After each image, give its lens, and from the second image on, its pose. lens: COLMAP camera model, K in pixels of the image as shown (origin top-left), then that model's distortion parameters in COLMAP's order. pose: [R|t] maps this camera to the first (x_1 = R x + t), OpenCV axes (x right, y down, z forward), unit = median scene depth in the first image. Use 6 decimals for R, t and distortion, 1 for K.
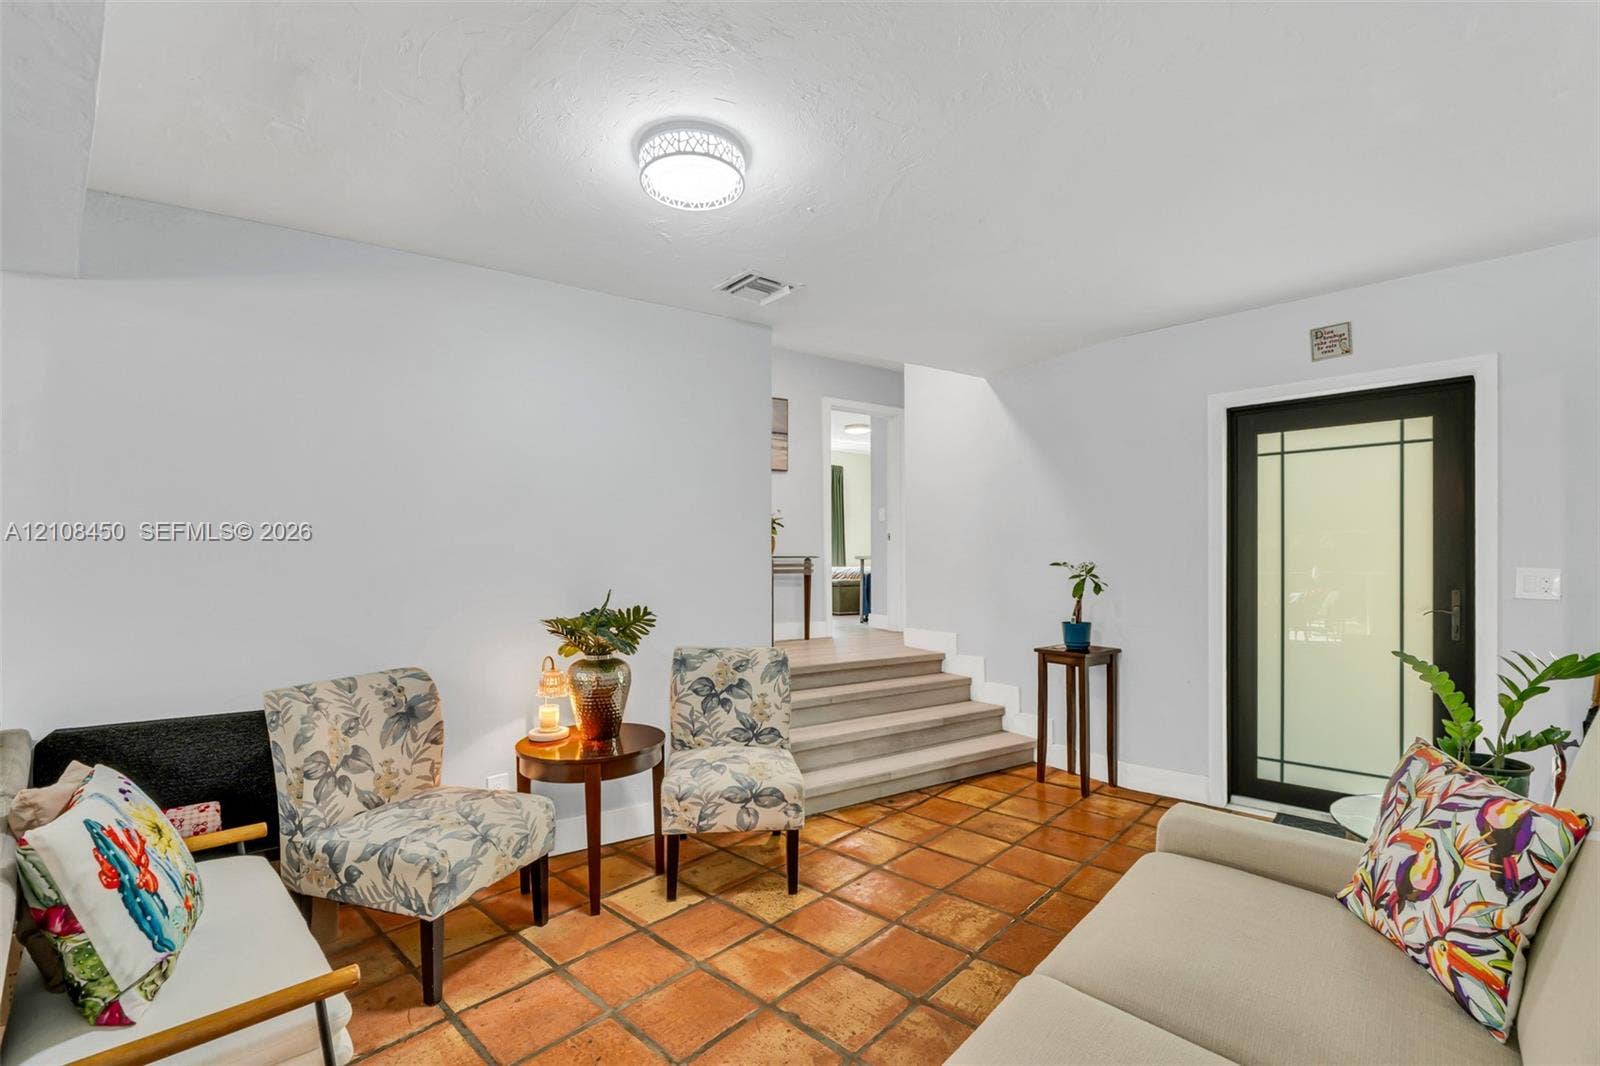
lens RADIAL K [[696.5, 0, 798.0], [0, 696.5, 558.2], [0, 0, 1]] dist [-0.004493, -0.000433]
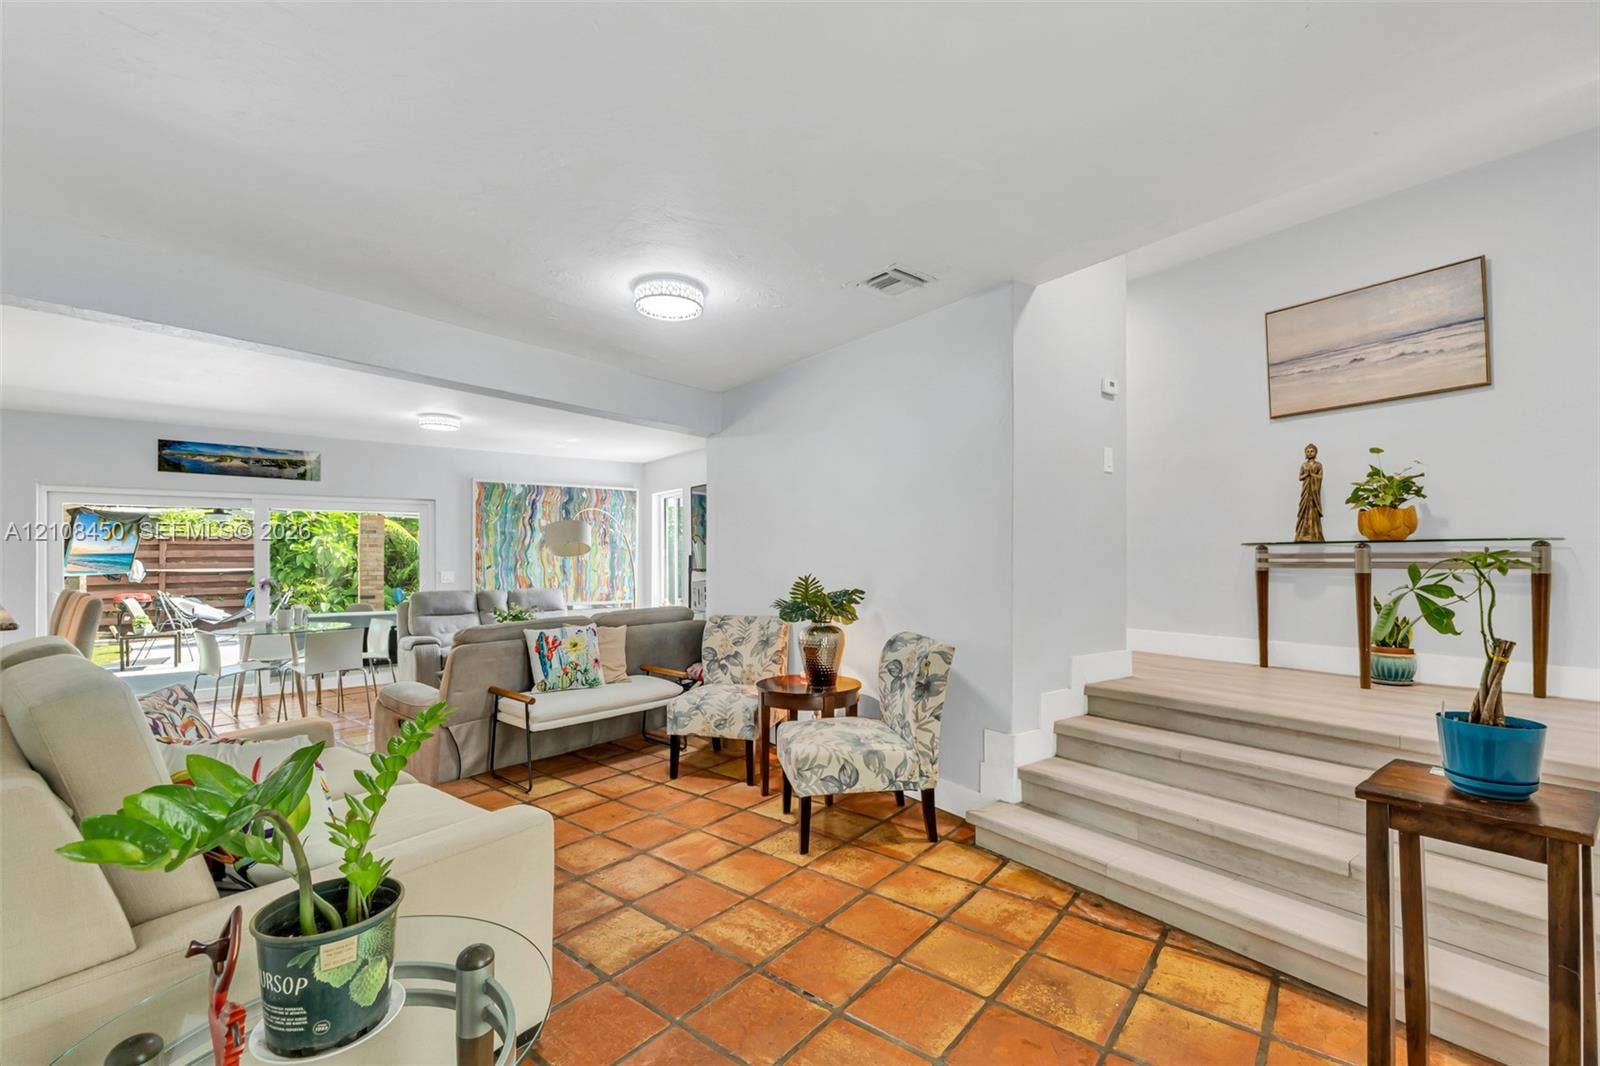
lens RADIAL K [[696.5, 0, 802.1], [0, 696.5, 542.5], [0, 0, 1]] dist [-0.004493, -0.000433]
pose [[0.063340, -0.014261, -0.997890, 0.996125], [0.010706, 0.999850, -0.013610, 0.004384], [0.997935, -0.009822, 0.063483, 0.847190]]
